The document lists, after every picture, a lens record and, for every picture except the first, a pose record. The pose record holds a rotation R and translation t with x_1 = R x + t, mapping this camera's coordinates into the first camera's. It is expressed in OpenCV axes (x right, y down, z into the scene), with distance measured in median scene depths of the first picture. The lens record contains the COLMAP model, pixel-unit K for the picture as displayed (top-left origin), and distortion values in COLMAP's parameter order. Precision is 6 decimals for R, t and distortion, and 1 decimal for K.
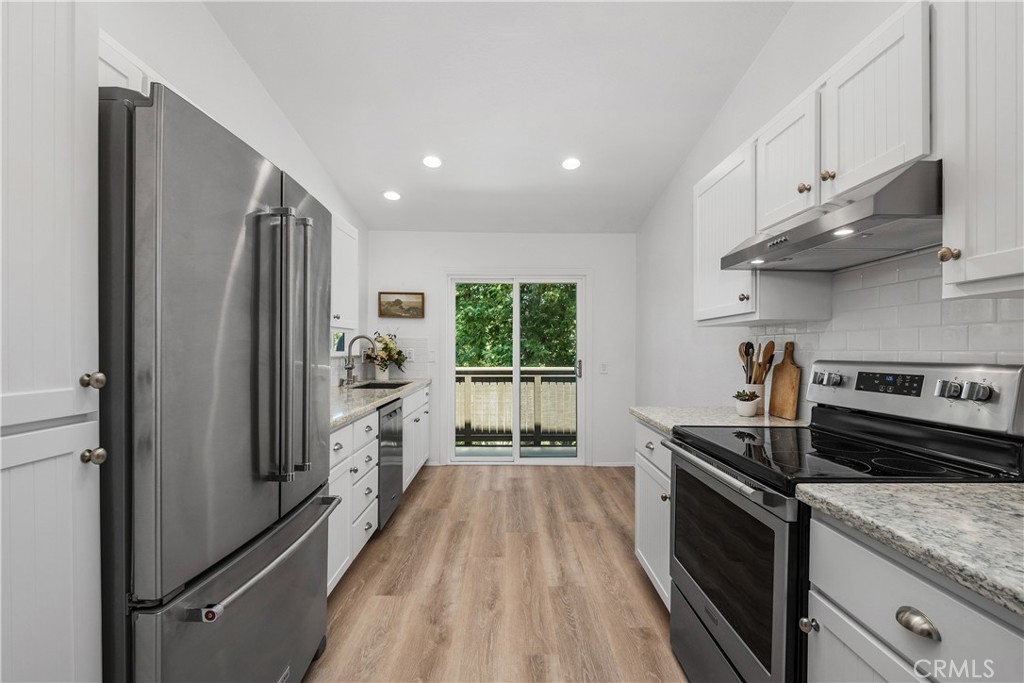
lens RADIAL K [[443.7, 0, 506.9], [0, 443.7, 341.9], [0, 0, 1]] dist [-0.000346, -0.000465]
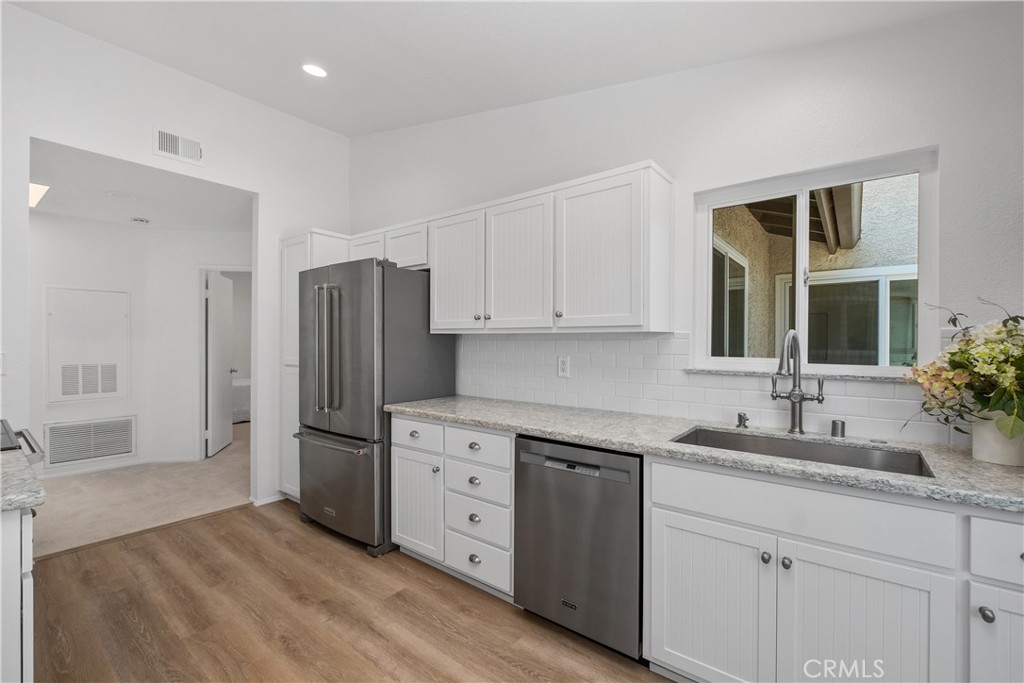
lens RADIAL K [[443.7, 0, 506.9], [0, 443.7, 341.9], [0, 0, 1]] dist [-0.000346, -0.000465]
pose [[-0.619426, -0.005905, -0.785033, 0.186670], [0.004419, 0.999930, -0.011008, 0.000880], [0.785042, -0.010287, -0.619357, 0.903692]]
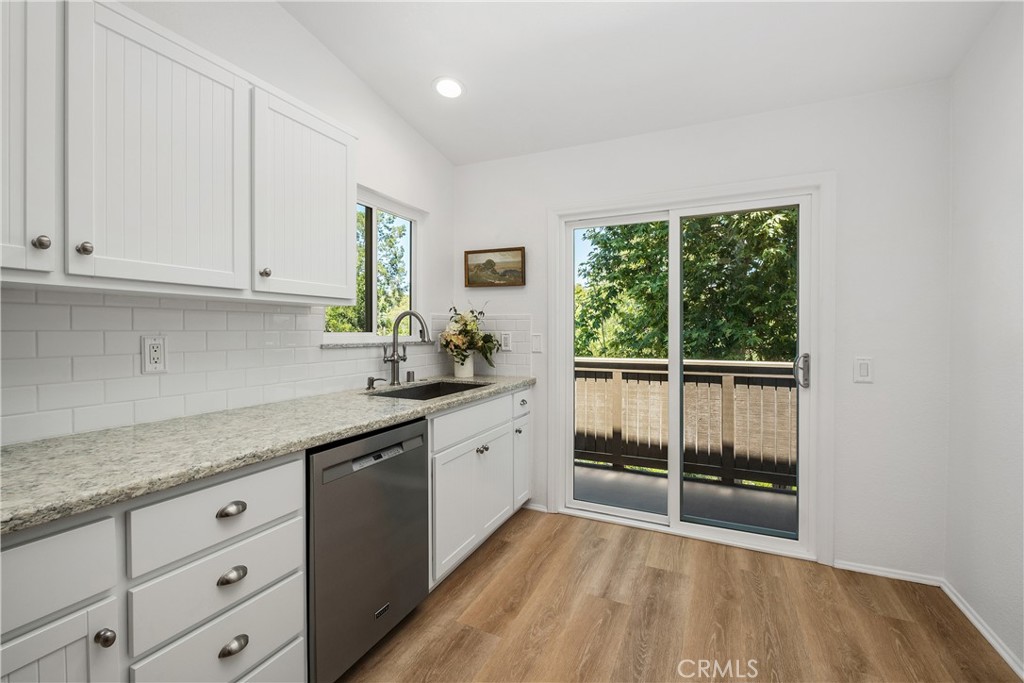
lens RADIAL K [[434.0, 0, 511.6], [0, 434.0, 334.5], [0, 0, 1]] dist [-0.003359, -0.000773]
pose [[0.905203, 0.002003, -0.424974, 0.071603], [0.006137, 0.999823, 0.017784, 0.007803], [0.424934, -0.018706, 0.905031, 0.414683]]
